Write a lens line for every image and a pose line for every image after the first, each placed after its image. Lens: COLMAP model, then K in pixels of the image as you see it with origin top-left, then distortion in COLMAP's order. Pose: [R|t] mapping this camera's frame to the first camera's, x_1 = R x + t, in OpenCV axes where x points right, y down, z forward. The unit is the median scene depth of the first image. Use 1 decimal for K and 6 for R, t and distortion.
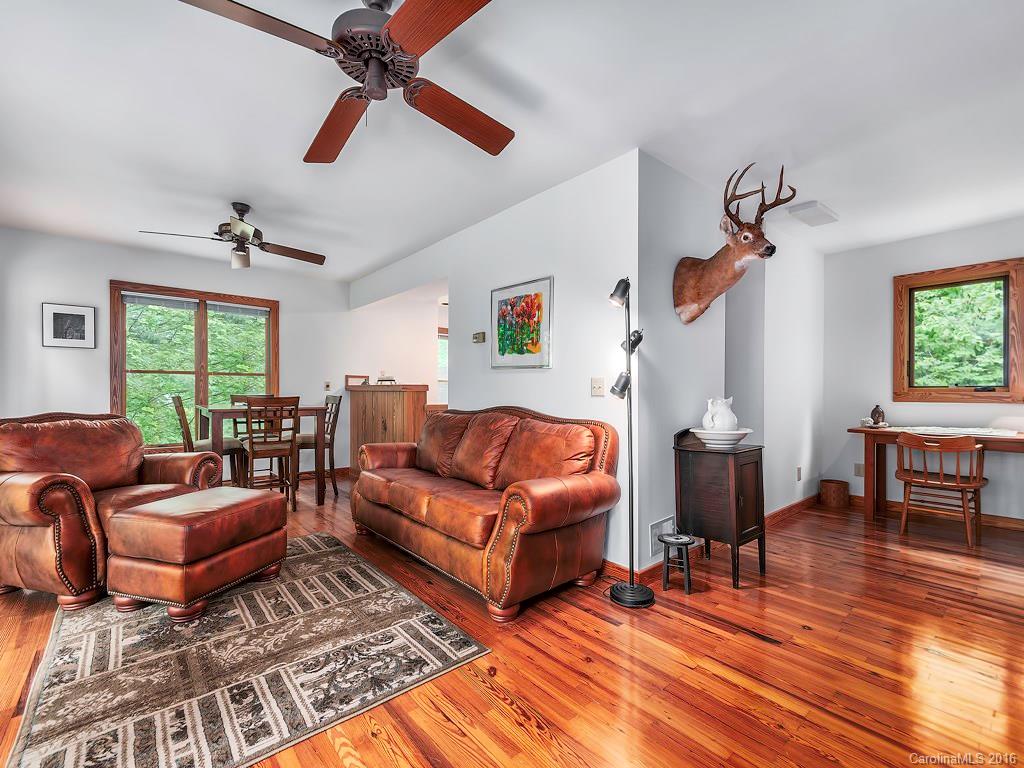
lens RADIAL K [[461.6, 0, 512.0], [0, 461.6, 384.0], [0, 0, 1]] dist [0.000138, 0.000152]
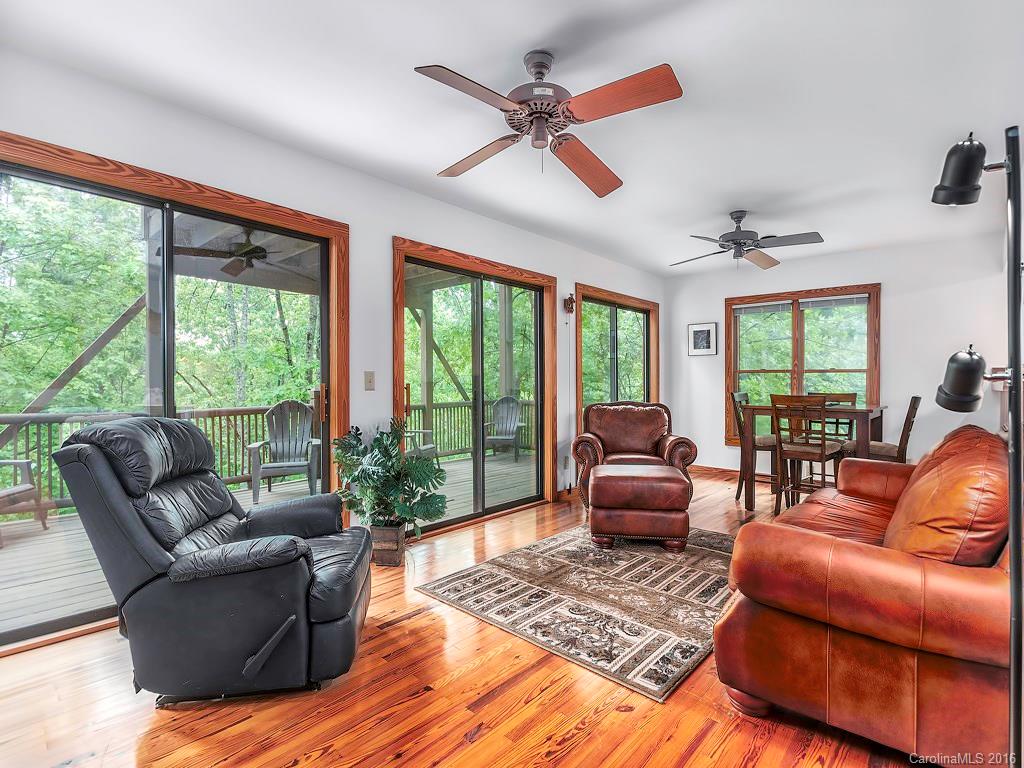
lens RADIAL K [[477.5, 0, 512.0], [0, 477.5, 384.0], [0, 0, 1]] dist [-0.010511, -0.000258]
pose [[0.126855, -0.002036, -0.991919, 0.737460], [0.007031, 0.999975, -0.001153, 0.003610], [0.991896, -0.006828, 0.126866, 0.602349]]
